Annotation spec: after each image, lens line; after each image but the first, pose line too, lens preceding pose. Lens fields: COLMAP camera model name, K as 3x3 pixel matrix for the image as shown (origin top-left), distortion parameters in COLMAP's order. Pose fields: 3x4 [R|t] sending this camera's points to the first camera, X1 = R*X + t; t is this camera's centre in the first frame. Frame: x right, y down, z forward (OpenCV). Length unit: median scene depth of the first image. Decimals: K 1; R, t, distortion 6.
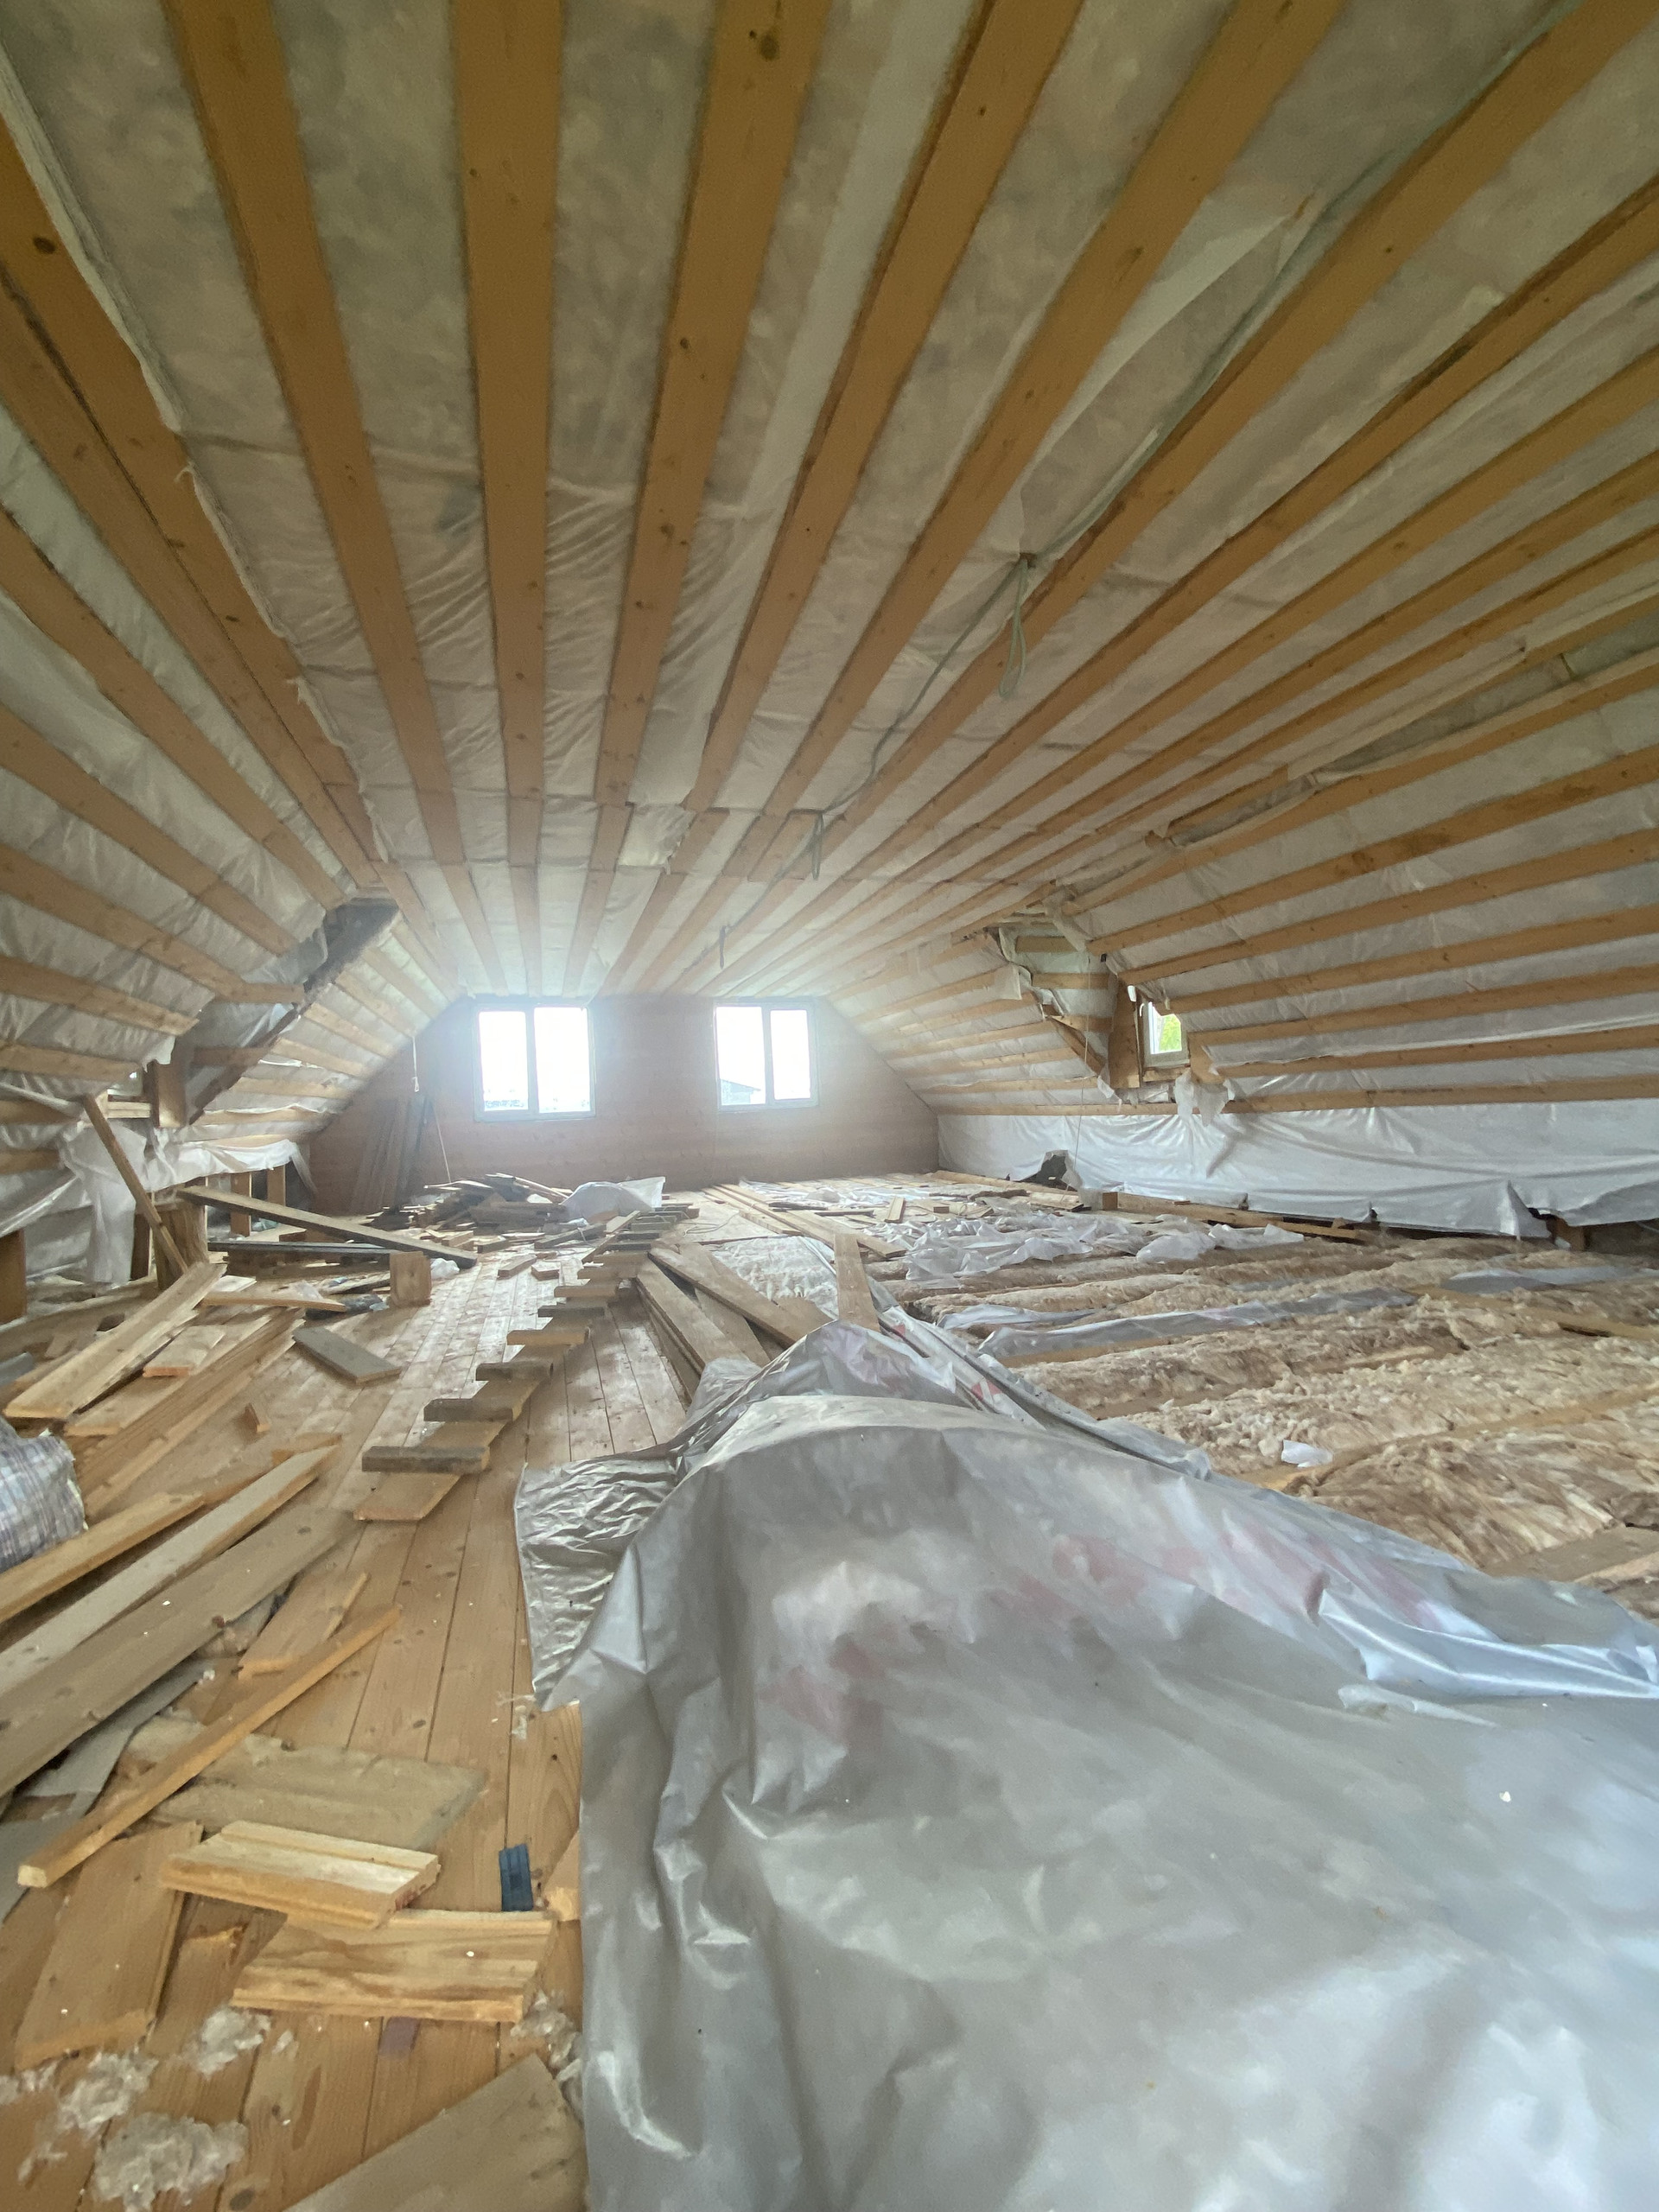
lens RADIAL K [[896.5, 0, 825.2], [0, 896.5, 1103.2], [0, 0, 1]] dist [0.026102, -0.025641]
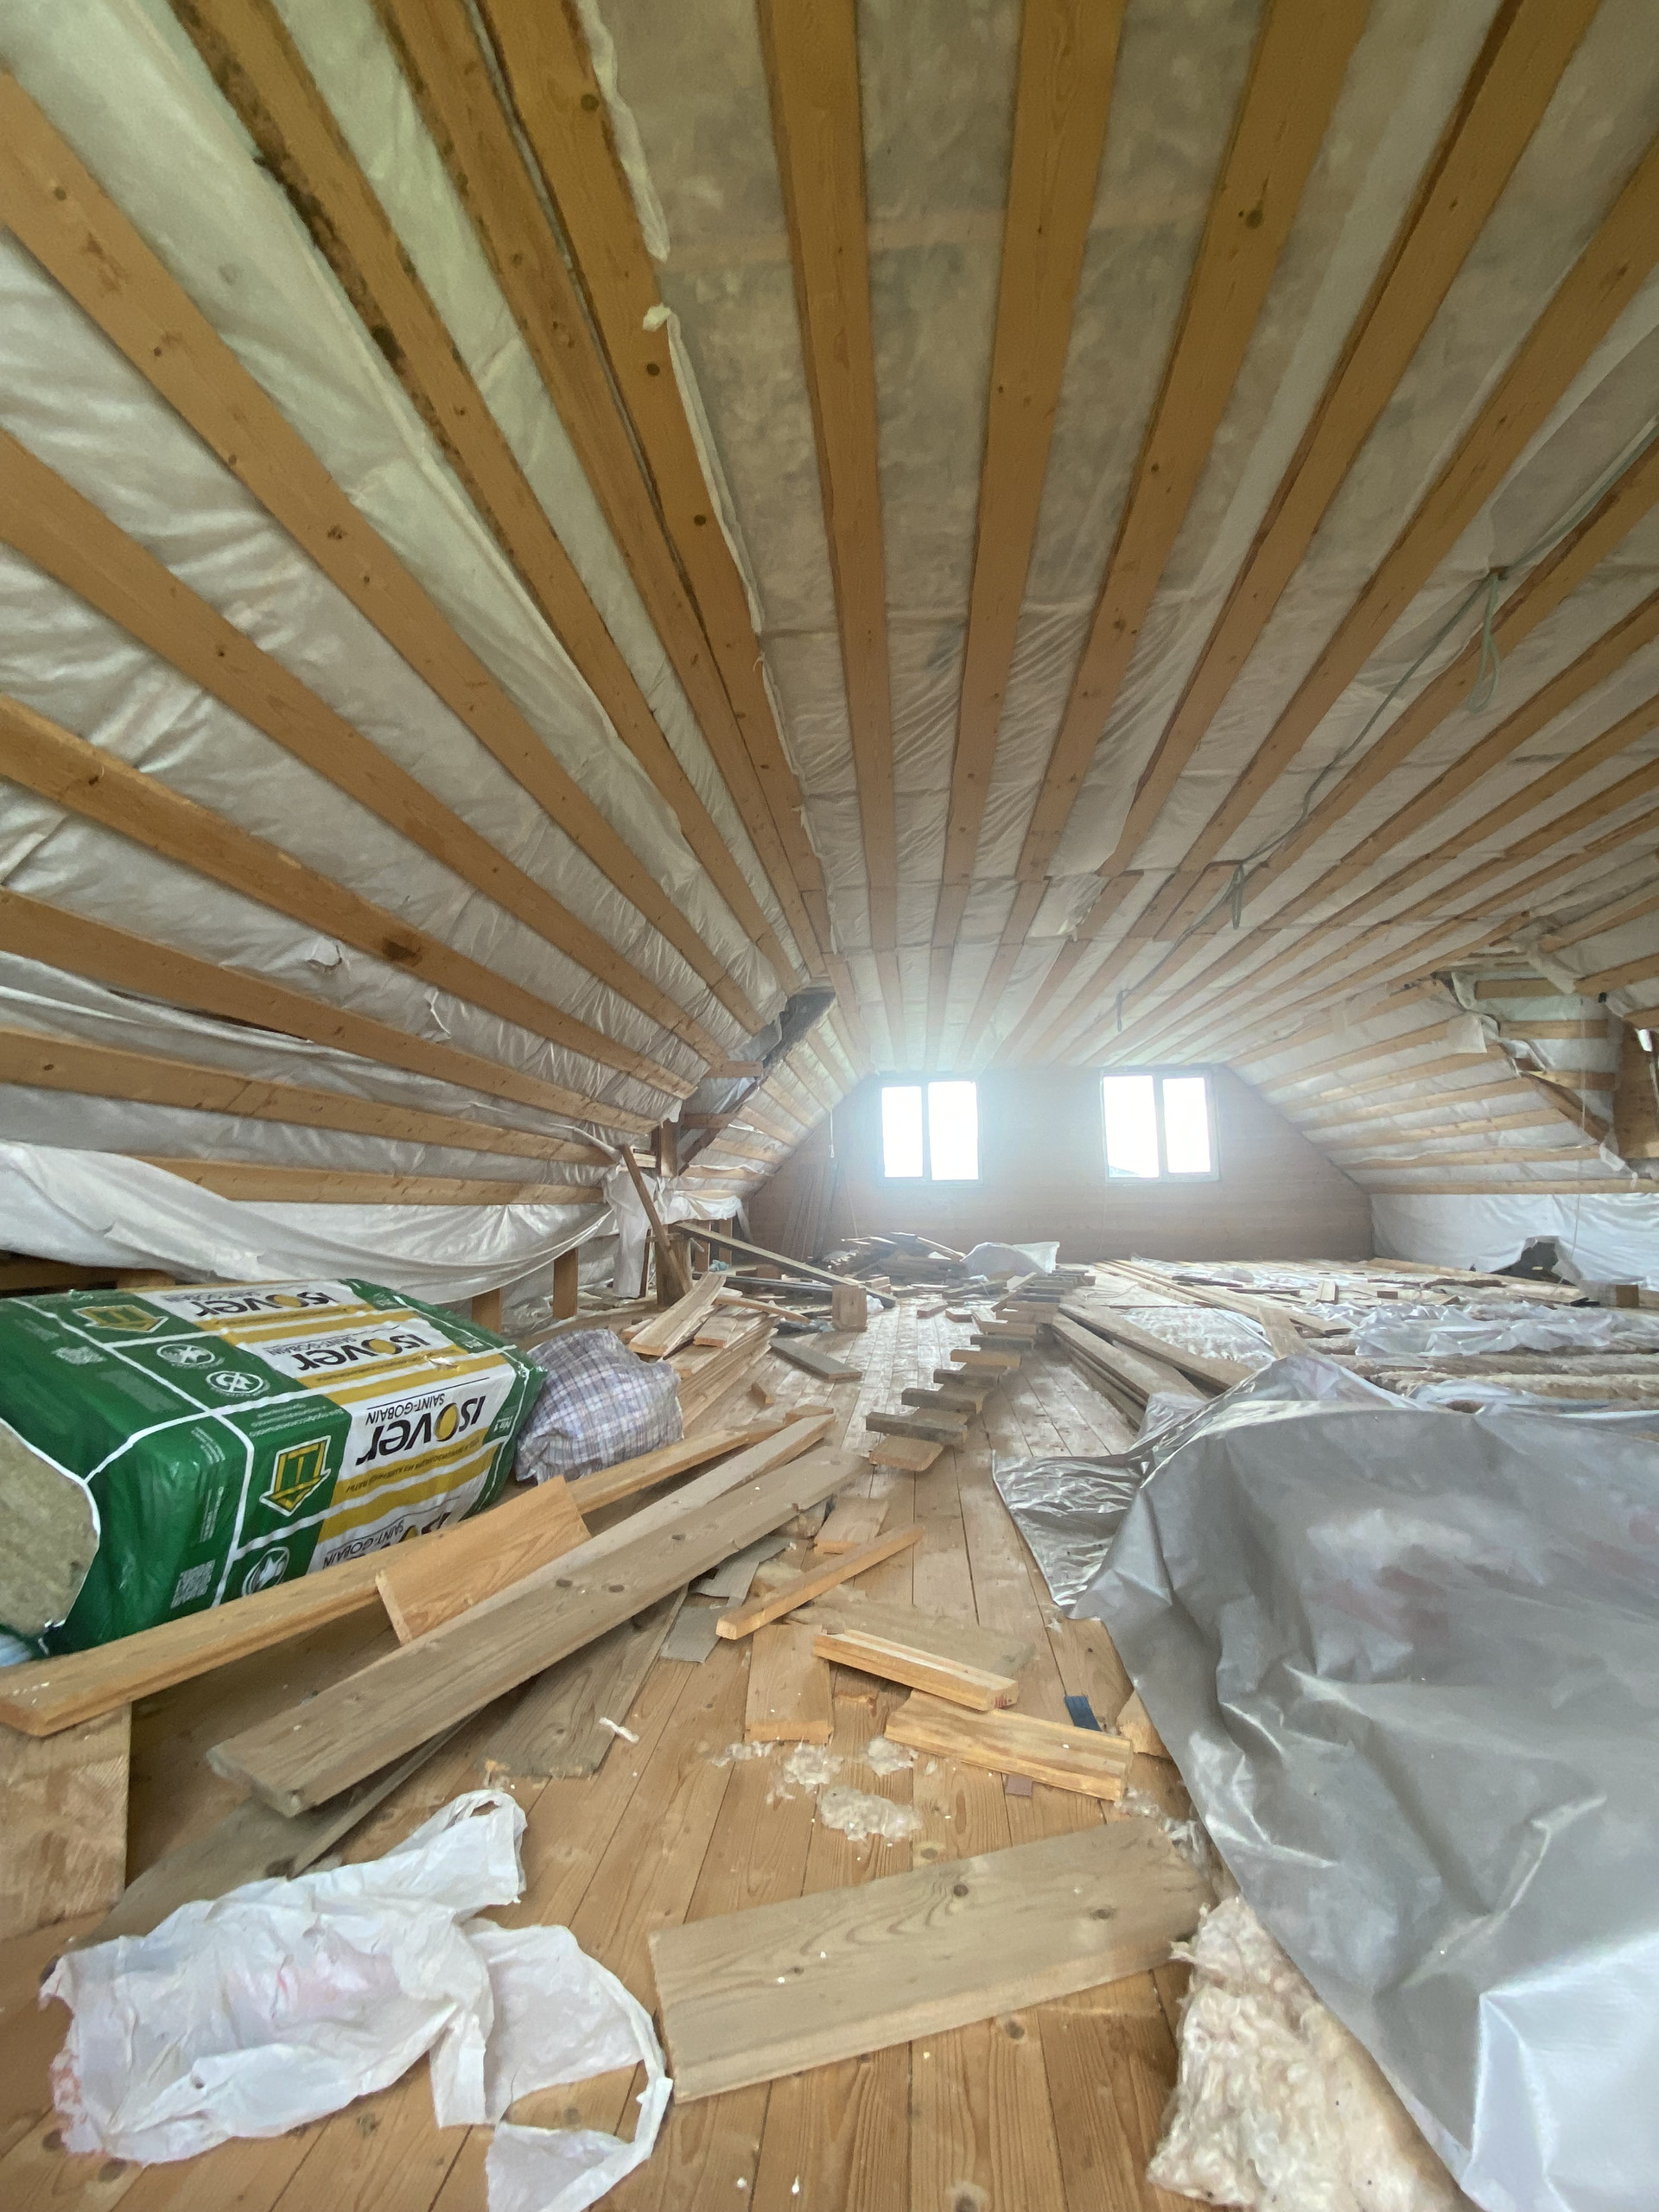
lens RADIAL K [[887.8, 0, 823.3], [0, 887.8, 1099.8], [0, 0, 1]] dist [0.034884, -0.036396]
pose [[0.916269, -0.018611, -0.400131, -0.048860], [-0.019920, 0.995567, -0.091921, 0.047555], [0.400068, 0.092195, 0.911836, -0.081557]]
